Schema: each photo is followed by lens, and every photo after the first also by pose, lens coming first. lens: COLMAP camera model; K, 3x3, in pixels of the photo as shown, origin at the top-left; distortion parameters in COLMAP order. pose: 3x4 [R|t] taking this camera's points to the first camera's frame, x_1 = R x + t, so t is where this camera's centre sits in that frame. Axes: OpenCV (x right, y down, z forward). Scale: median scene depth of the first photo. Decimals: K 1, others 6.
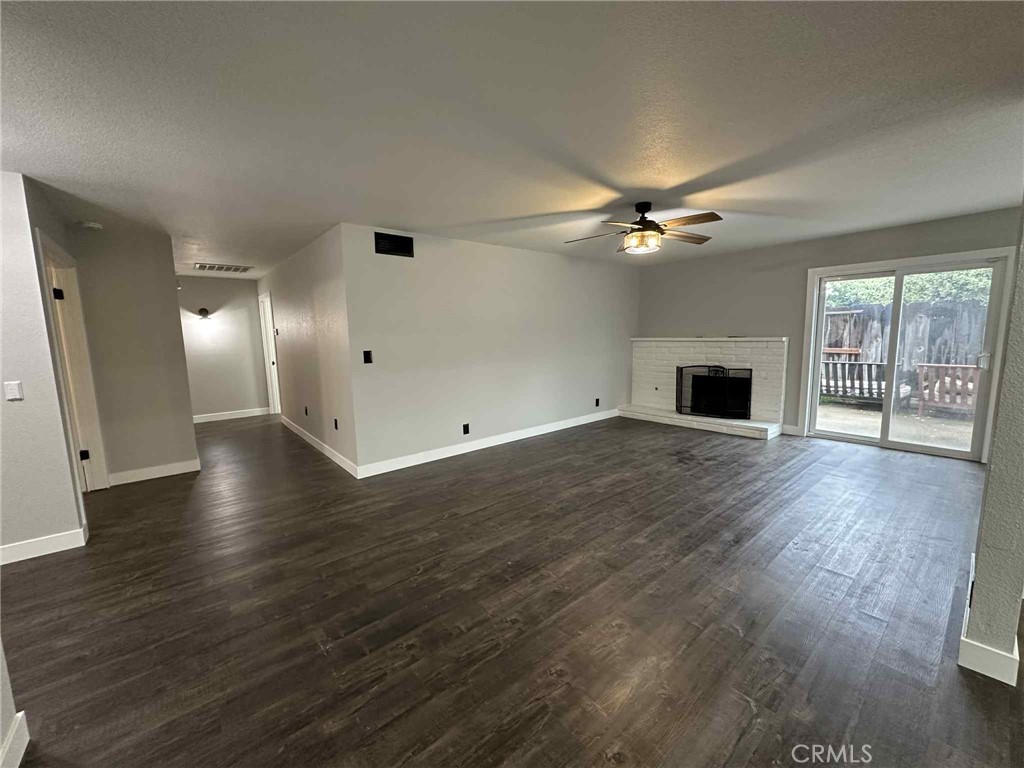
lens RADIAL K [[407.6, 0, 510.9], [0, 407.6, 382.8], [0, 0, 1]] dist [-0.000780, 0.000744]
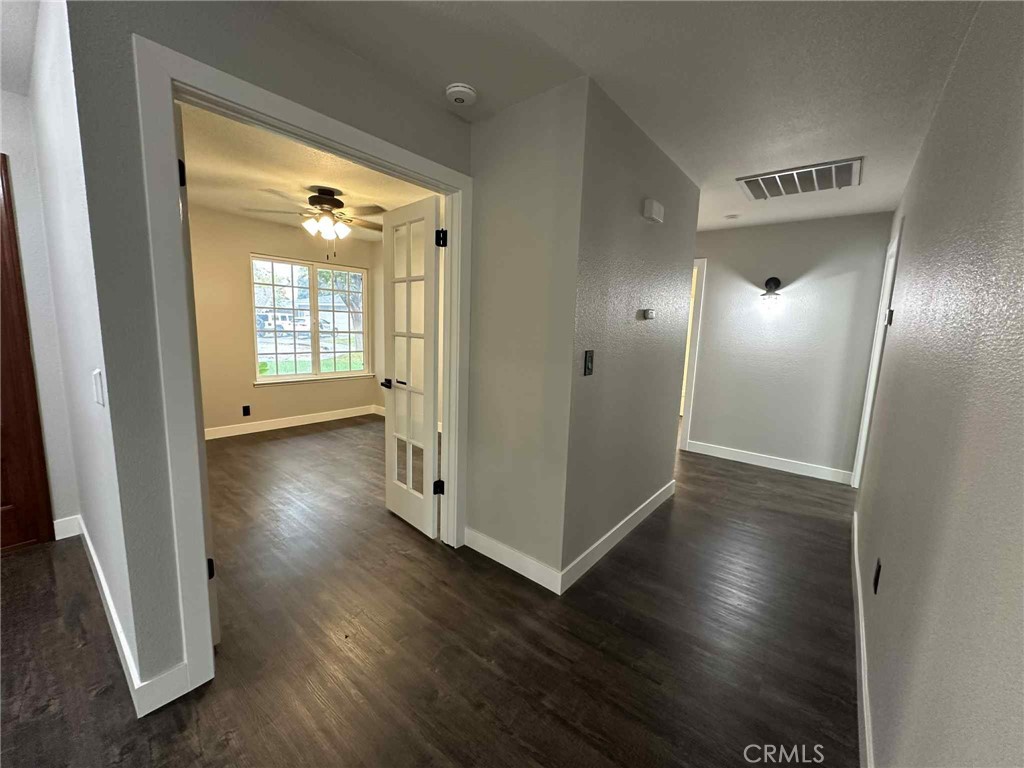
lens RADIAL K [[407.6, 0, 510.9], [0, 407.6, 382.8], [0, 0, 1]] dist [-0.000780, 0.000744]
pose [[0.185874, 0.159102, -0.969607, -0.228269], [-0.157624, 0.978851, 0.130402, -0.050549], [0.969848, 0.128595, 0.207022, 0.527720]]
